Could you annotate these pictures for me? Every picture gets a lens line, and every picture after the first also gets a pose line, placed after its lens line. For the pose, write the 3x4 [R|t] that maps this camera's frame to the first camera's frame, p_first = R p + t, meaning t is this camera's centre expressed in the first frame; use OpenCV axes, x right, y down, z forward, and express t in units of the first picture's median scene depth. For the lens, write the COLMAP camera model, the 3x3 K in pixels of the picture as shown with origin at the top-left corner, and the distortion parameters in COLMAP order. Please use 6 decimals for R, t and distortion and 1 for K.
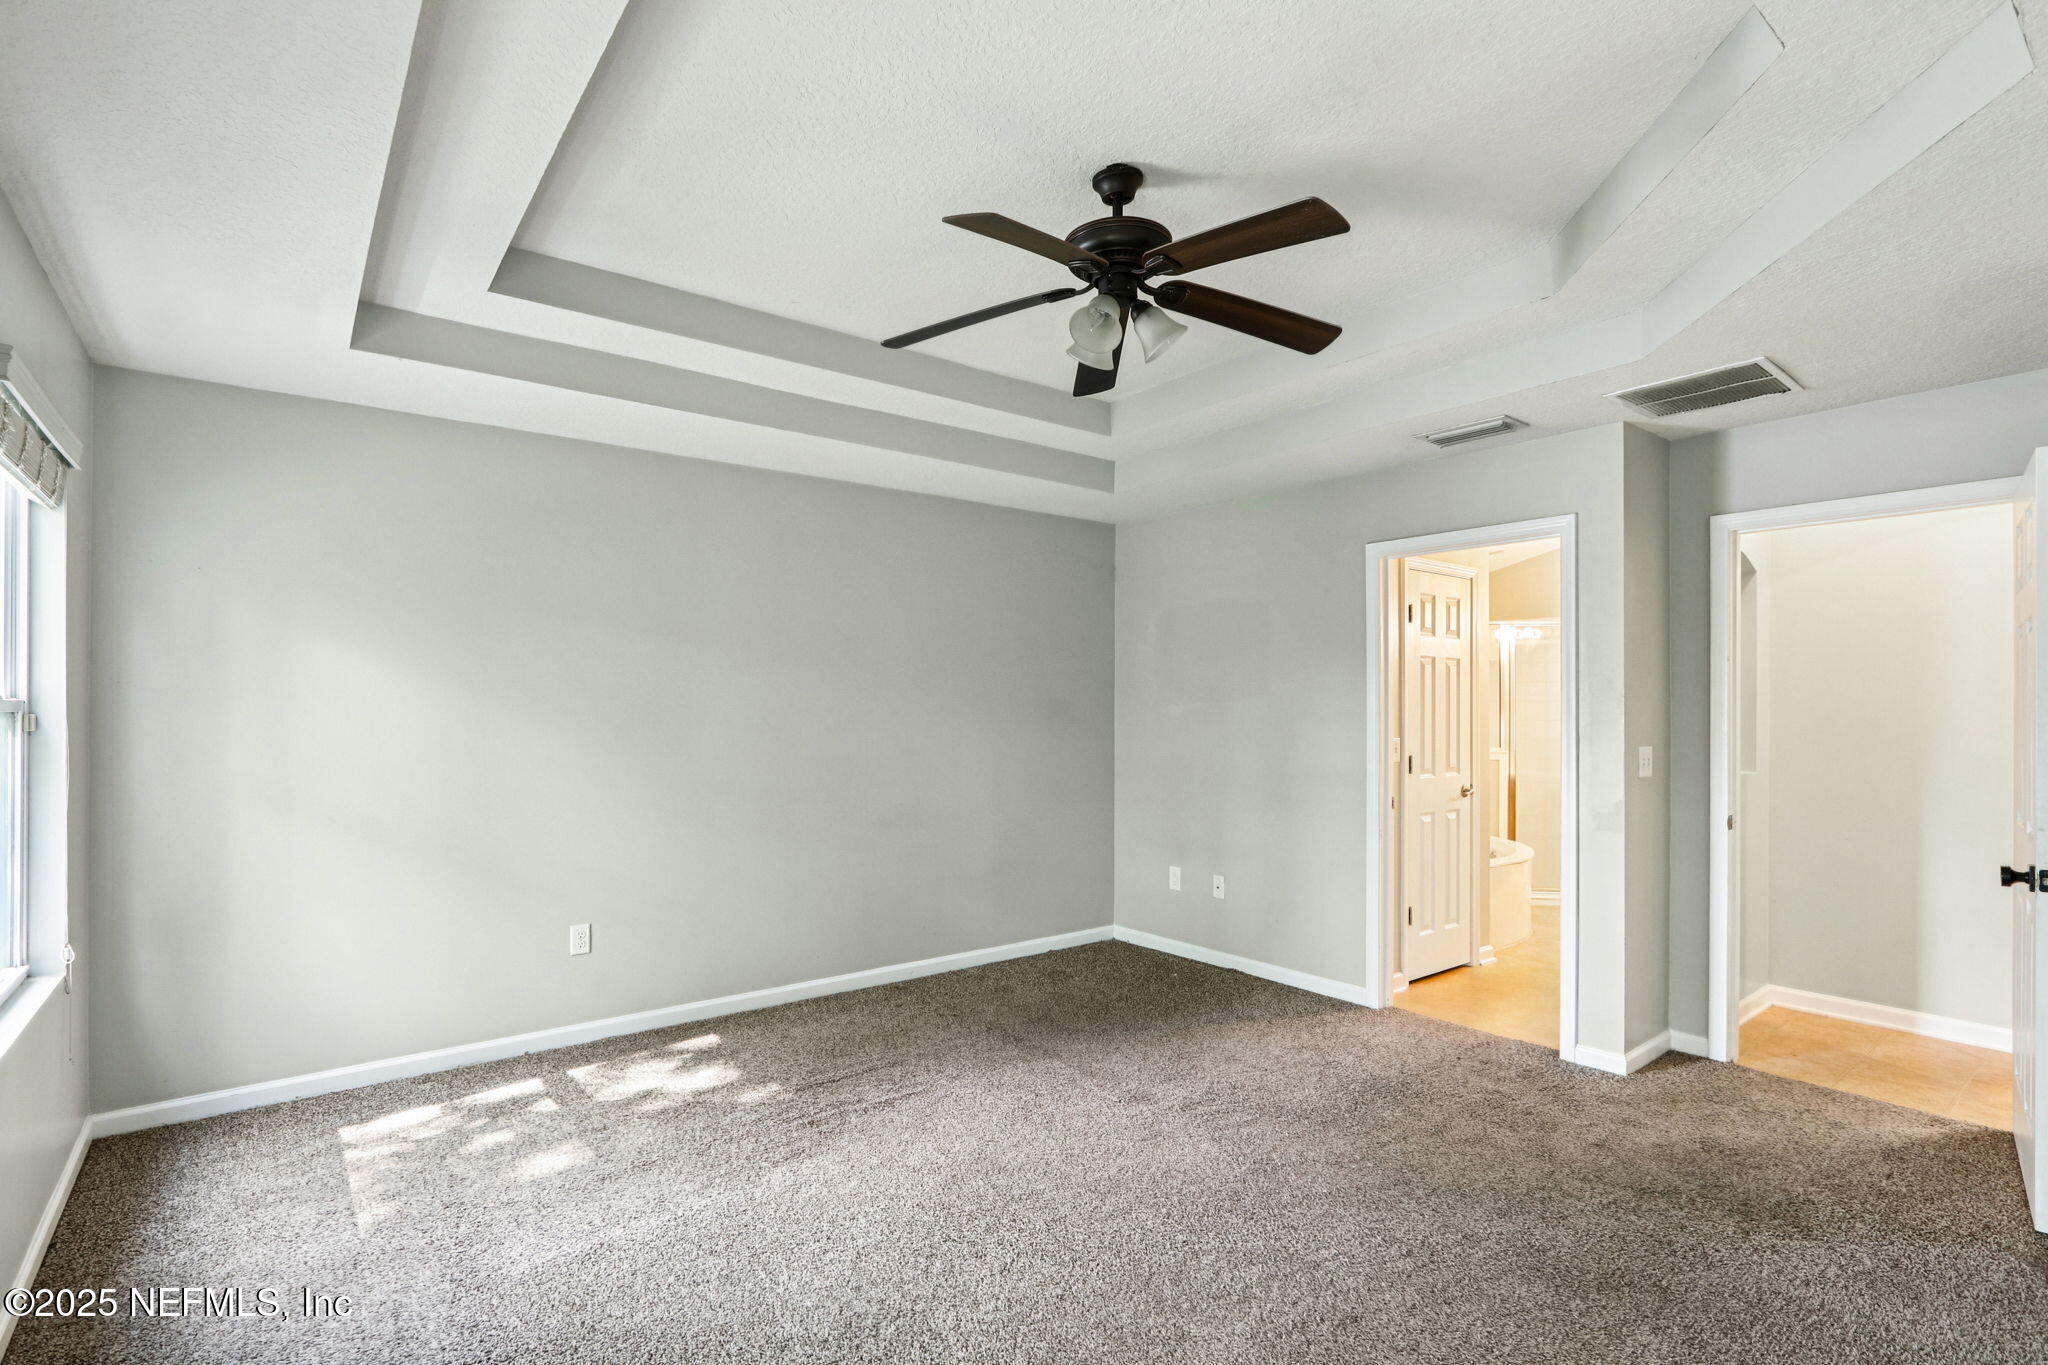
lens RADIAL K [[967.5, 0, 1011.3], [0, 967.5, 711.7], [0, 0, 1]] dist [-0.014760, 0.000814]
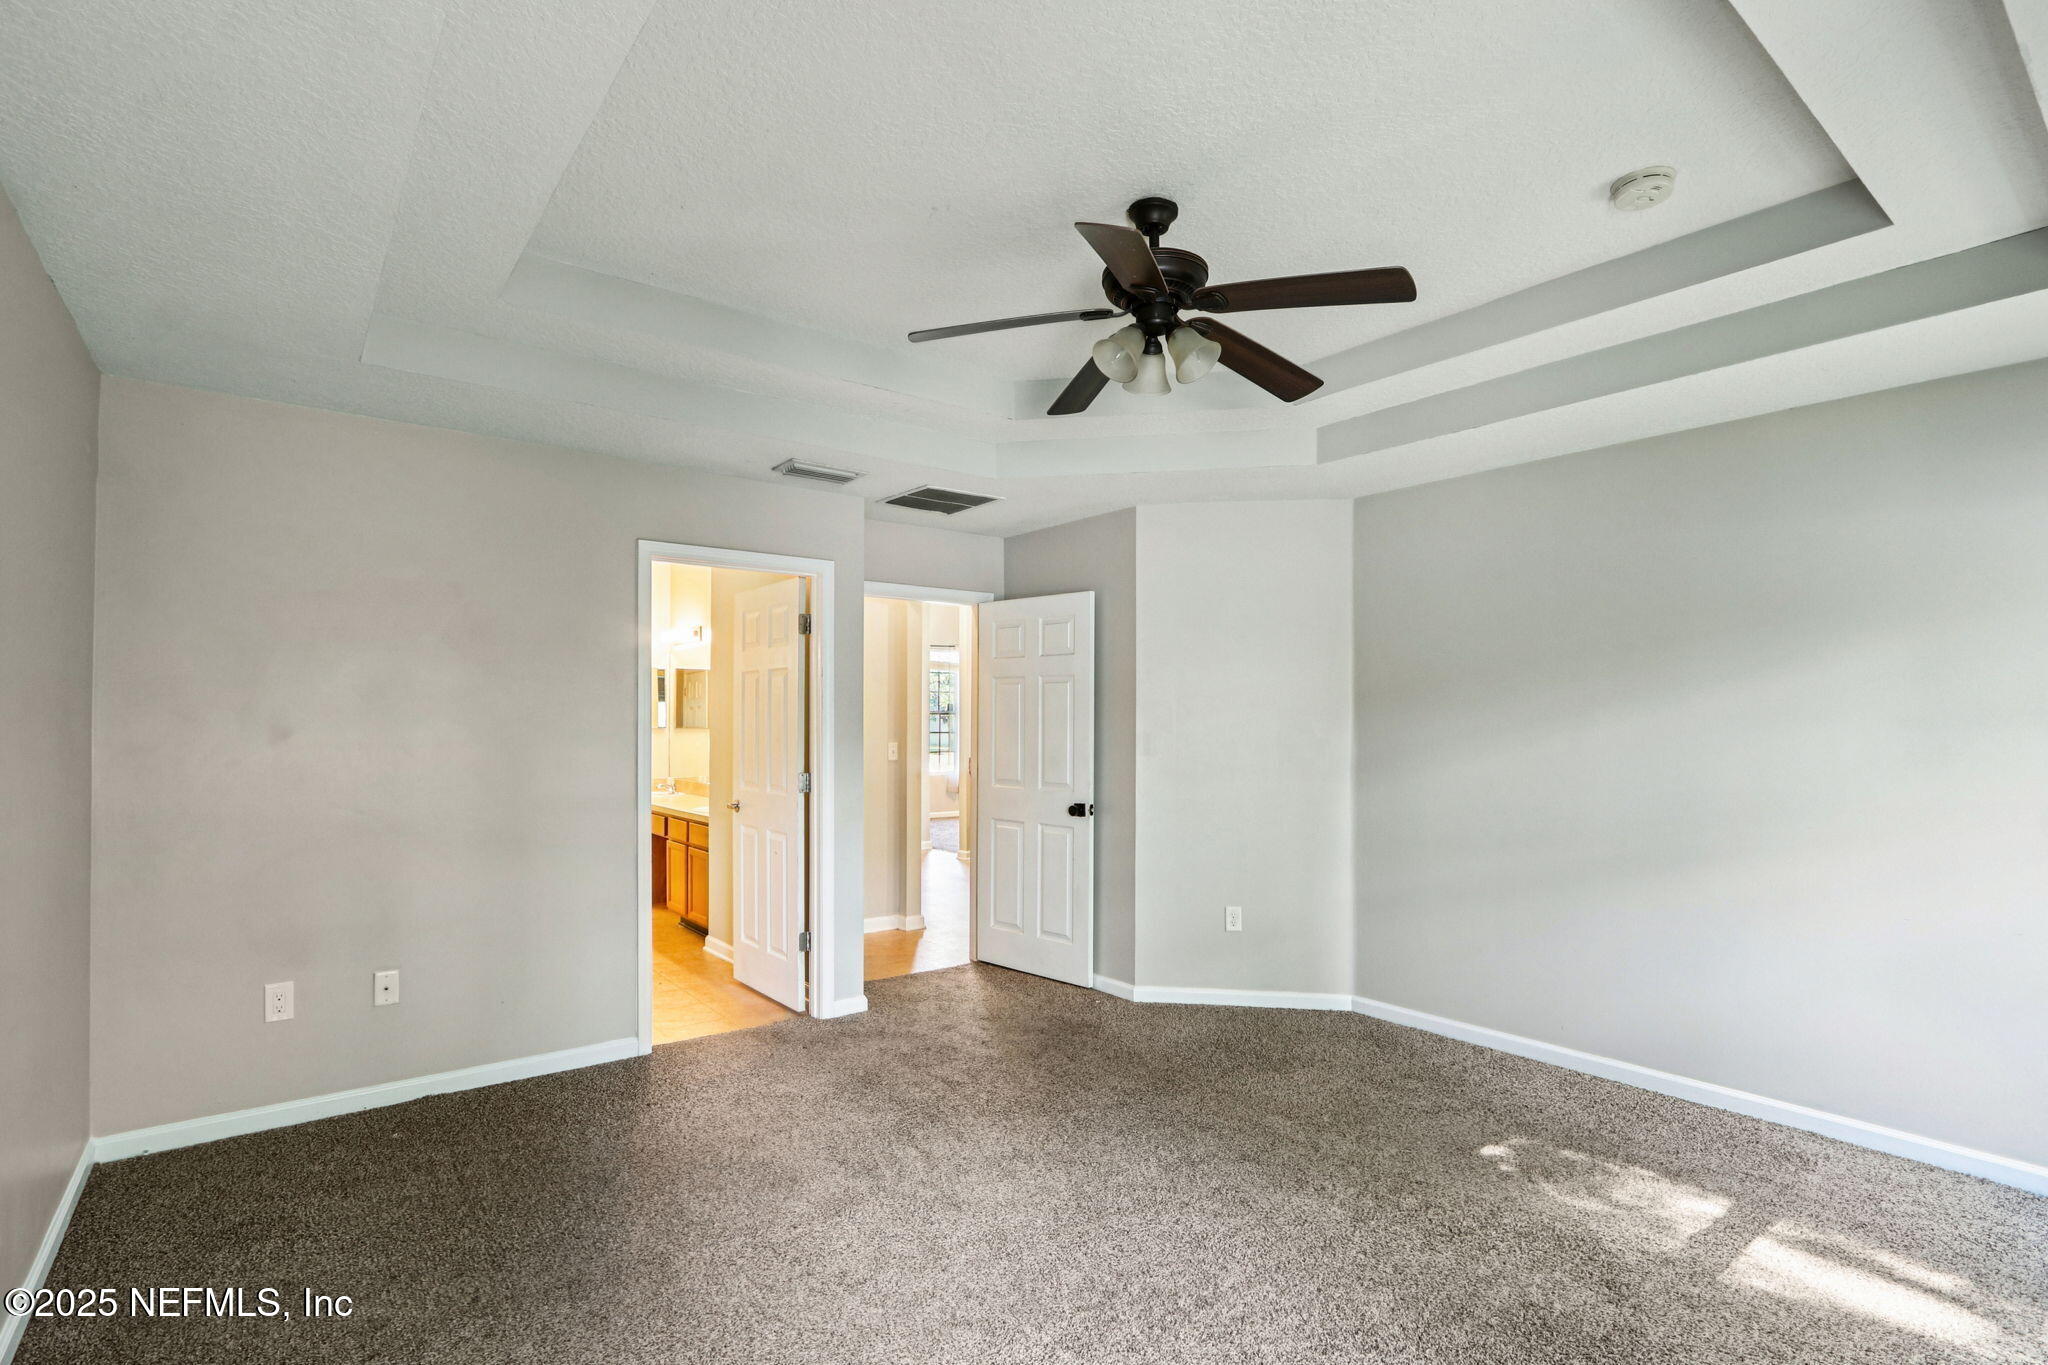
lens RADIAL K [[967.5, 0, 1011.3], [0, 967.5, 711.7], [0, 0, 1]] dist [-0.014760, 0.000814]
pose [[0.000715, 0.008819, 0.999961, -0.626062], [-0.000766, 0.999961, -0.008818, -0.006304], [-0.999999, -0.000759, 0.000722, 0.782955]]
